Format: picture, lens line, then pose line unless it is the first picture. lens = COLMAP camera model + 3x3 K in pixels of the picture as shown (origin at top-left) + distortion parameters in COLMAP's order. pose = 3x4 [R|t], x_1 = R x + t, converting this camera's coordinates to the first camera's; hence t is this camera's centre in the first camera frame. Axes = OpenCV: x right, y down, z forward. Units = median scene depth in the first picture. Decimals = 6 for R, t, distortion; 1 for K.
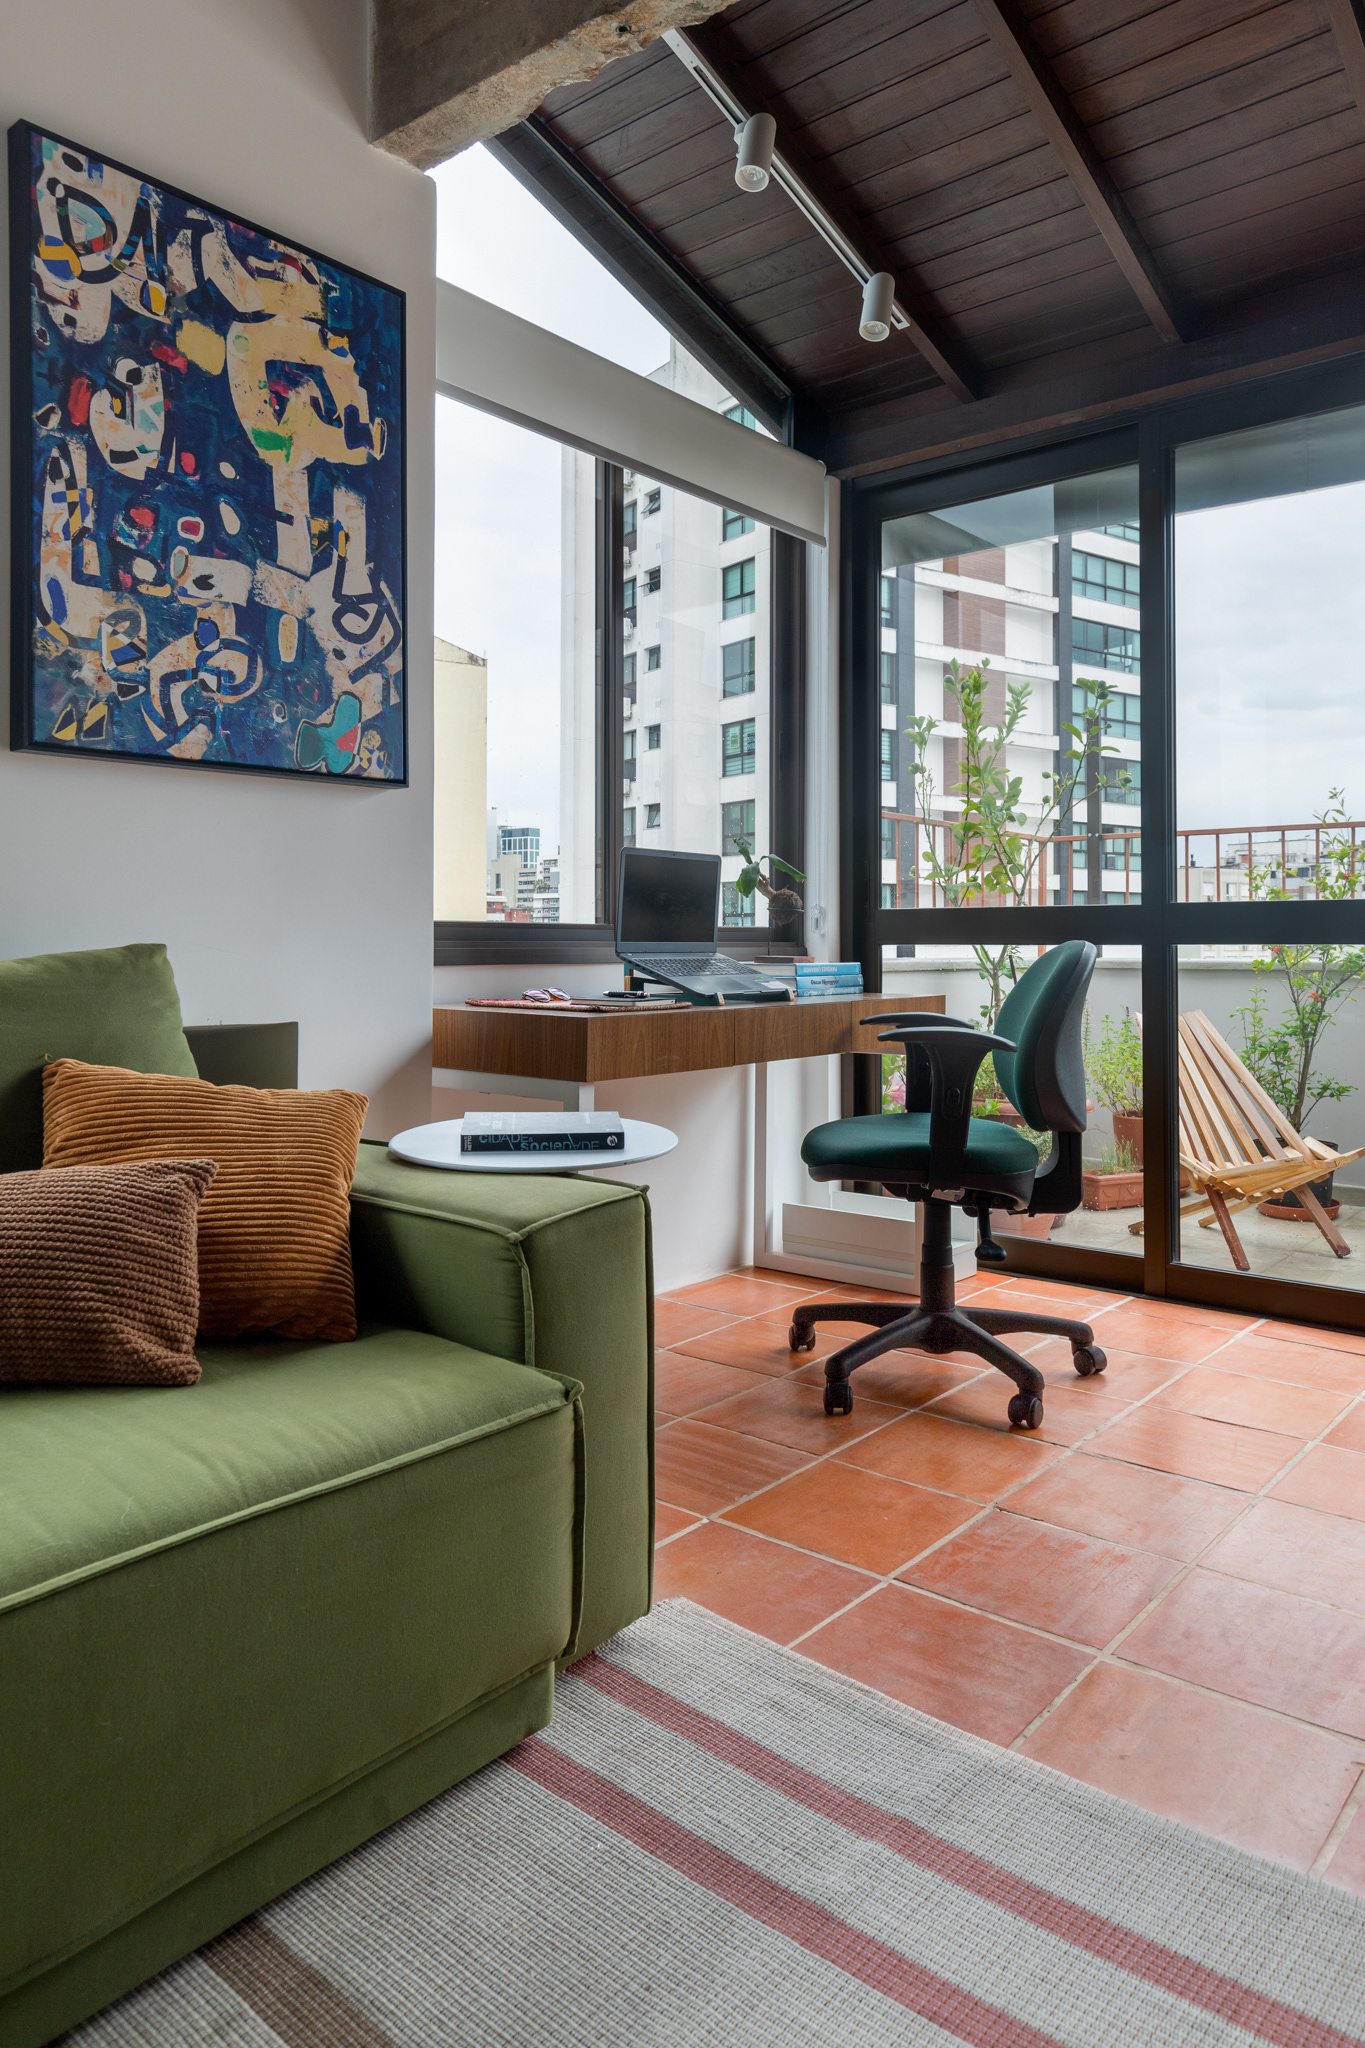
lens RADIAL K [[1361.6, 0, 675.6], [0, 1361.6, 904.4], [0, 0, 1]] dist [0.009755, -0.001989]
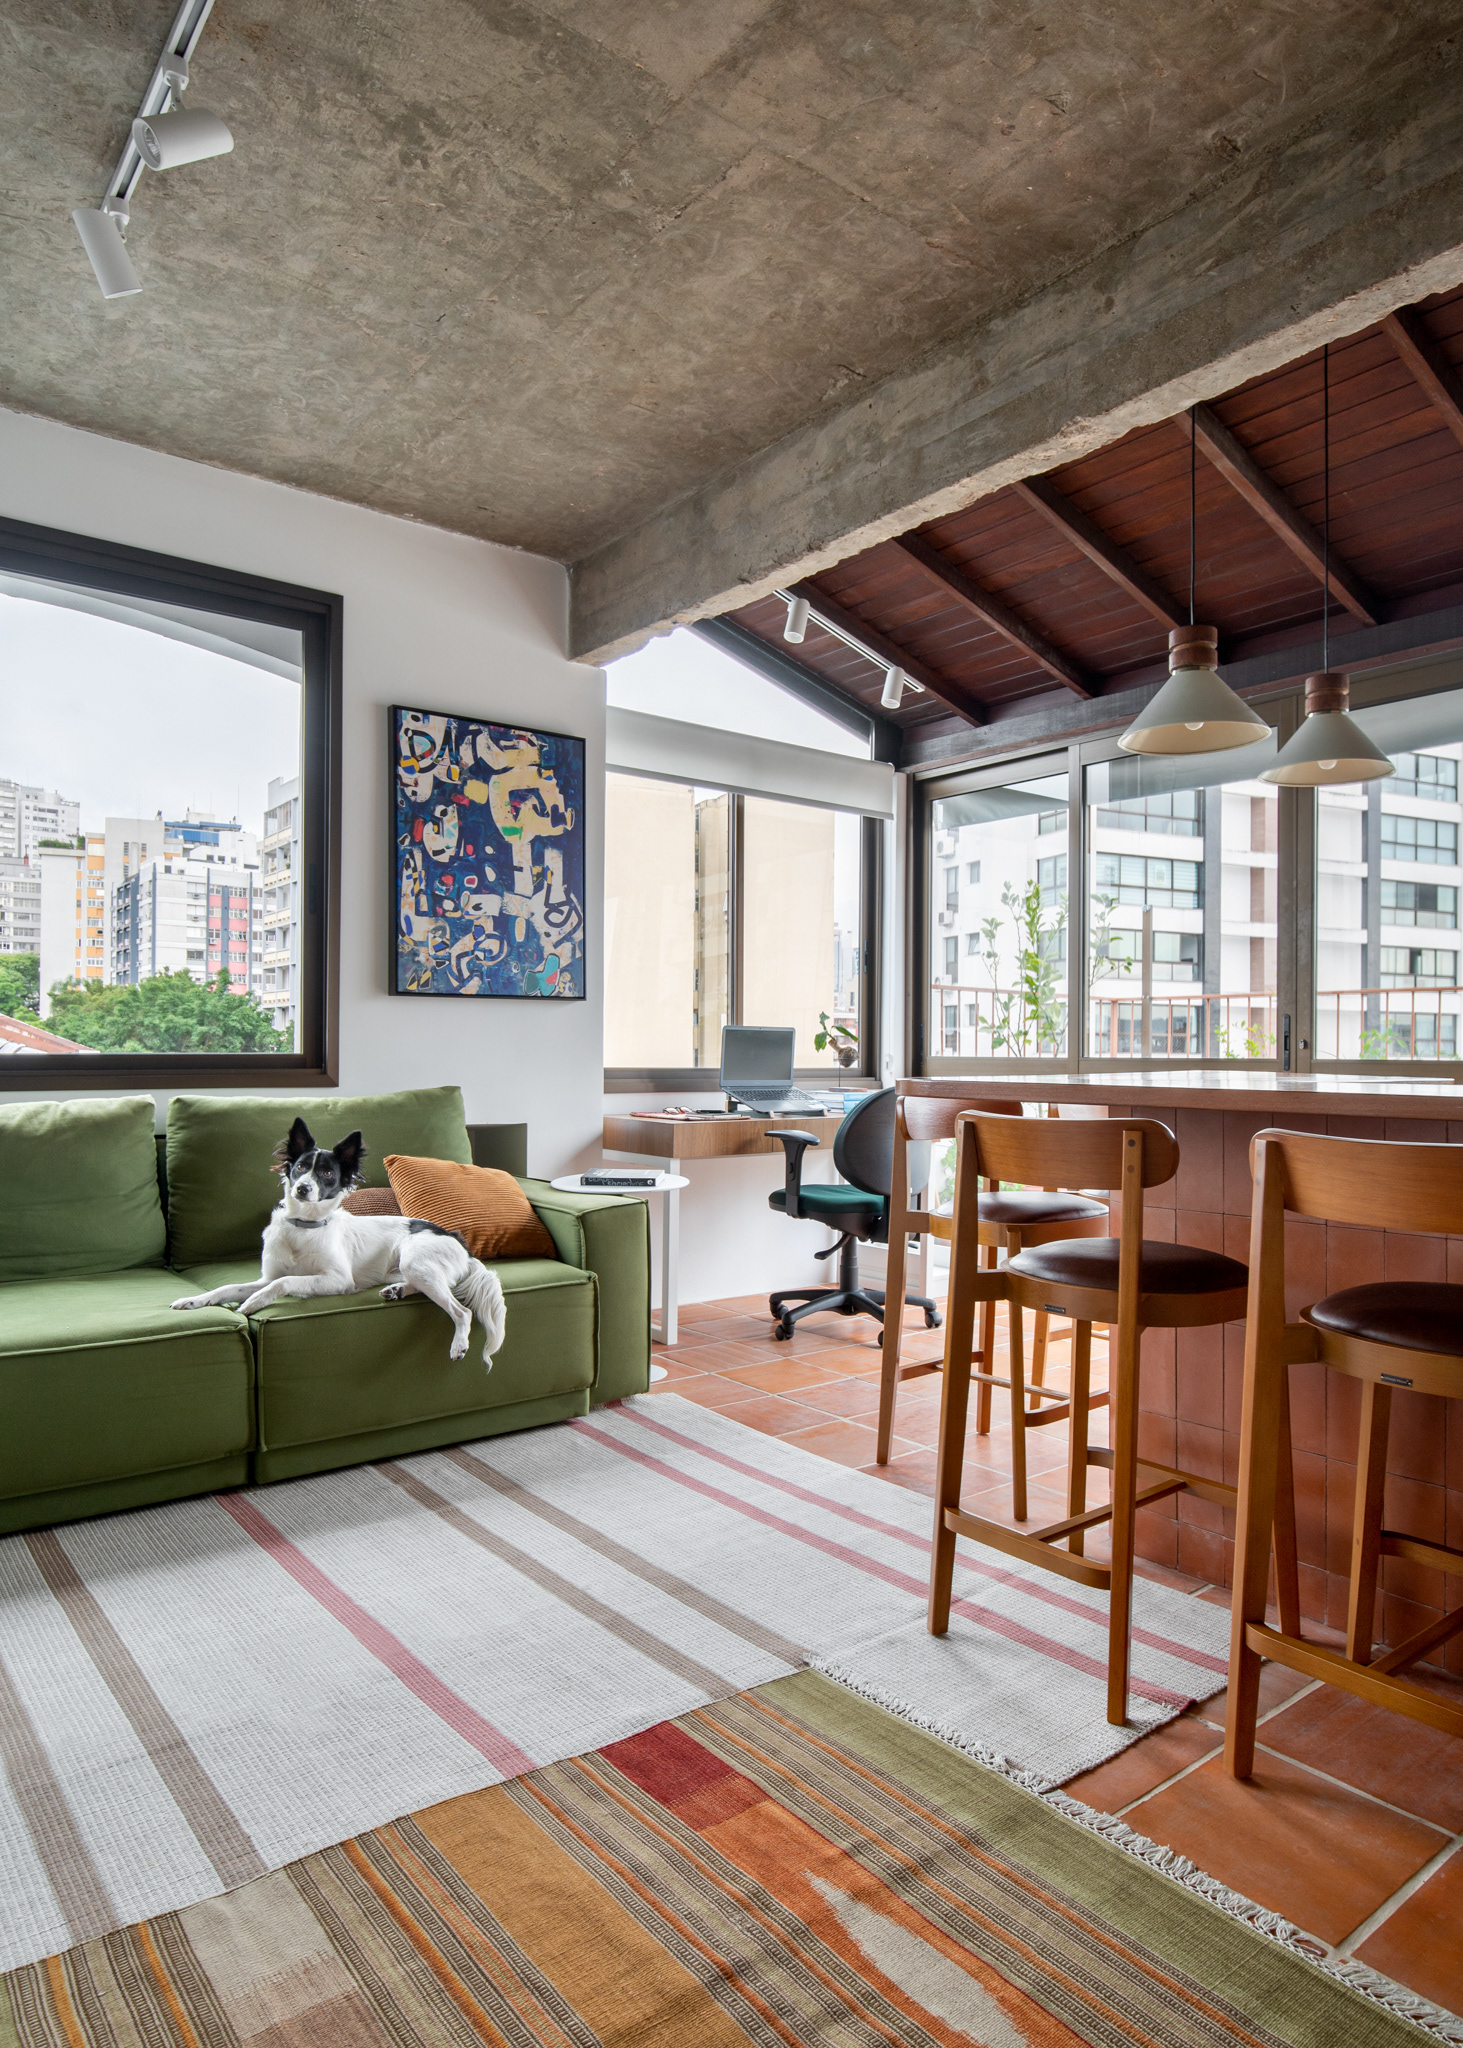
lens RADIAL K [[1241.7, 0, 731.9], [0, 1241.7, 1038.9], [0, 0, 1]] dist [-0.008000, -0.000504]
pose [[0.975781, 0.003196, -0.218726, 0.419517], [-0.000310, 0.999912, 0.013230, -0.061613], [0.218749, -0.012842, 0.975697, -0.709129]]
